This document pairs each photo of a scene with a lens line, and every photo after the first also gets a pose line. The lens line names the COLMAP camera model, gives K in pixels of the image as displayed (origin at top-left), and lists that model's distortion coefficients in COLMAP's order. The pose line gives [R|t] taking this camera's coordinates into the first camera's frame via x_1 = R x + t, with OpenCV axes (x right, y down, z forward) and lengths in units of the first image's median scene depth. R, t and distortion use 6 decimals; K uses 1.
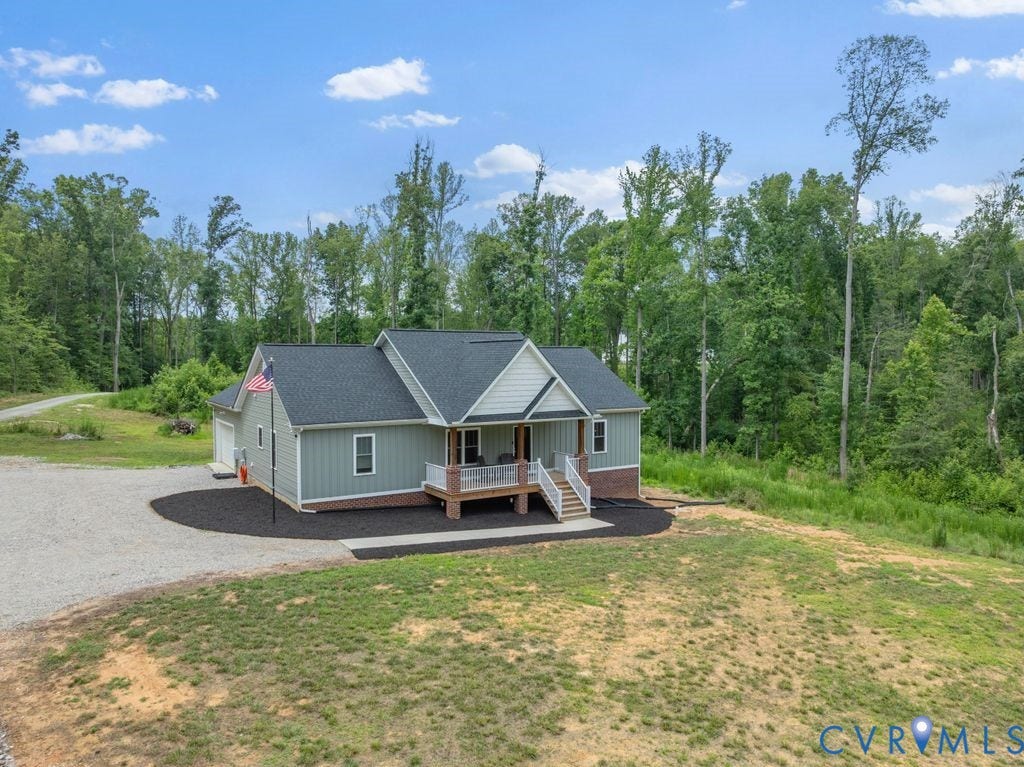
lens RADIAL K [[719.2, 0, 519.2], [0, 719.2, 378.7], [0, 0, 1]] dist [-0.033625, -0.005791]
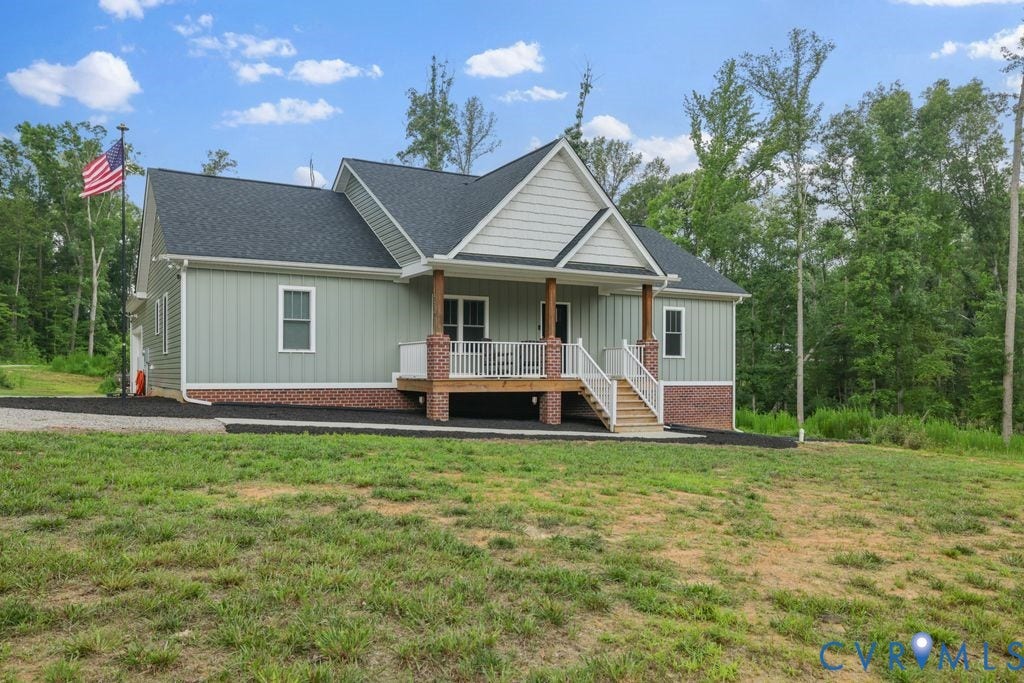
lens RADIAL K [[791.9, 0, 513.2], [0, 791.9, 370.7], [0, 0, 1]] dist [0.017332, 0.013562]
pose [[0.997786, 0.001550, -0.066490, 0.015950], [-0.003721, 0.999464, -0.032527, 0.163871], [0.066404, 0.032702, 0.997257, 0.315199]]
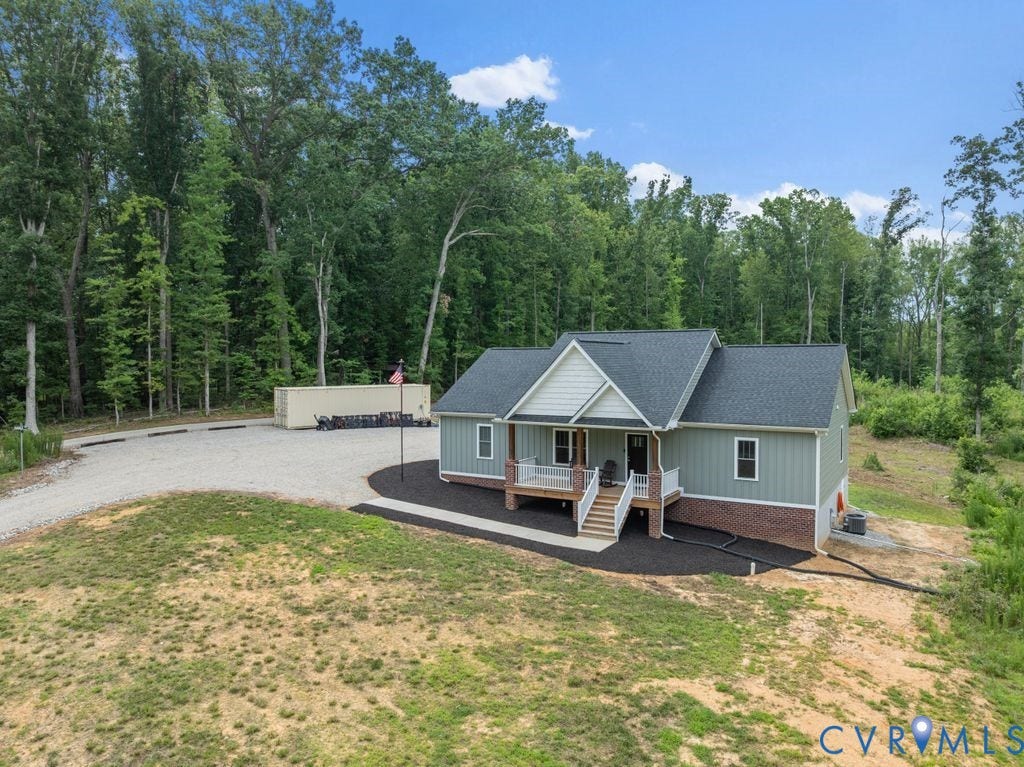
lens RADIAL K [[719.2, 0, 519.2], [0, 719.2, 378.7], [0, 0, 1]] dist [-0.033625, -0.005791]
pose [[0.450061, 0.024005, -0.892675, 0.821702], [-0.025007, 0.999585, 0.014273, -0.014987], [0.892648, 0.015899, 0.450474, 0.494278]]
